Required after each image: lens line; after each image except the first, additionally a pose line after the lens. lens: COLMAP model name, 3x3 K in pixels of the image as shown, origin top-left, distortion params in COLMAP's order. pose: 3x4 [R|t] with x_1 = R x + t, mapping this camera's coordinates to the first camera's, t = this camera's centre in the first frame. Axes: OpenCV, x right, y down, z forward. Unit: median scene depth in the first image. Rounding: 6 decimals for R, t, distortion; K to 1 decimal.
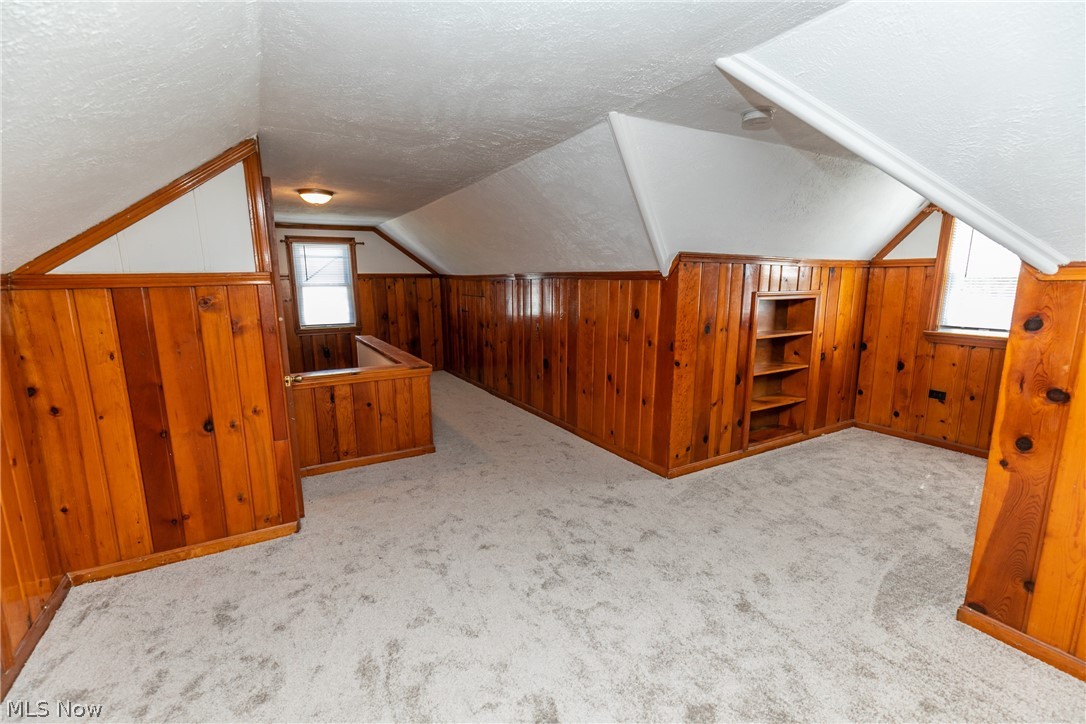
lens RADIAL K [[487.6, 0, 544.9], [0, 487.6, 365.3], [0, 0, 1]] dist [0.005683, -0.000554]
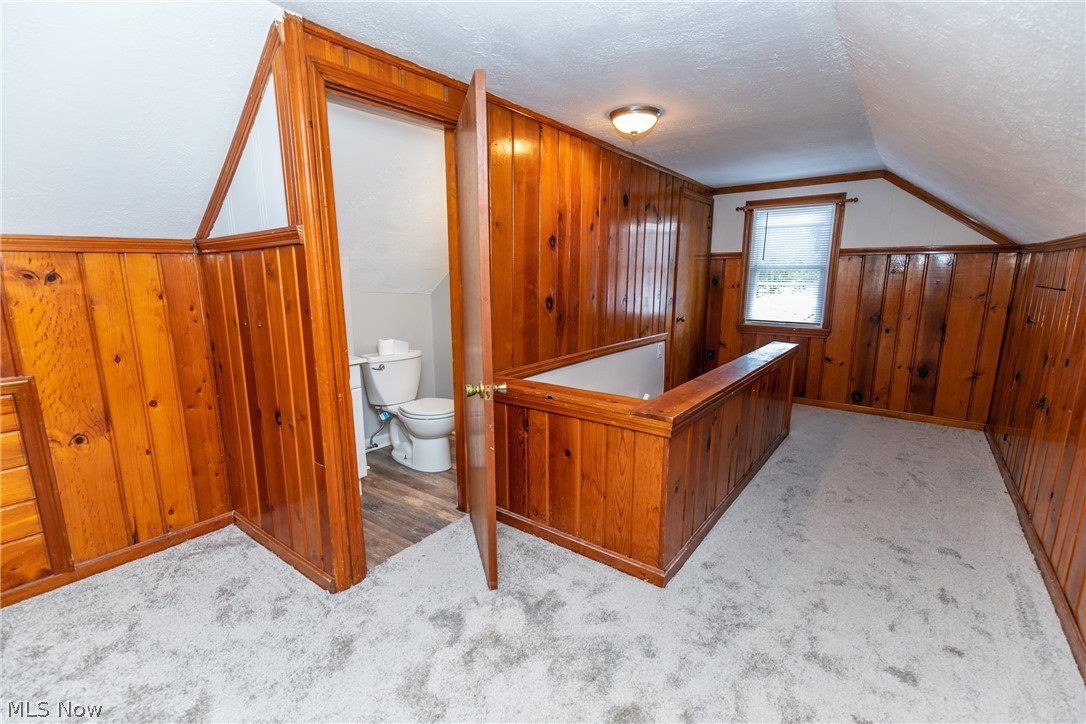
lens RADIAL K [[487.6, 0, 542.9], [0, 487.6, 370.5], [0, 0, 1]] dist [0.005683, -0.000554]
pose [[0.385240, 0.184708, -0.904142, 0.081818], [-0.164683, 0.977797, 0.129586, -0.049516], [0.908003, 0.098975, 0.407105, 0.398583]]
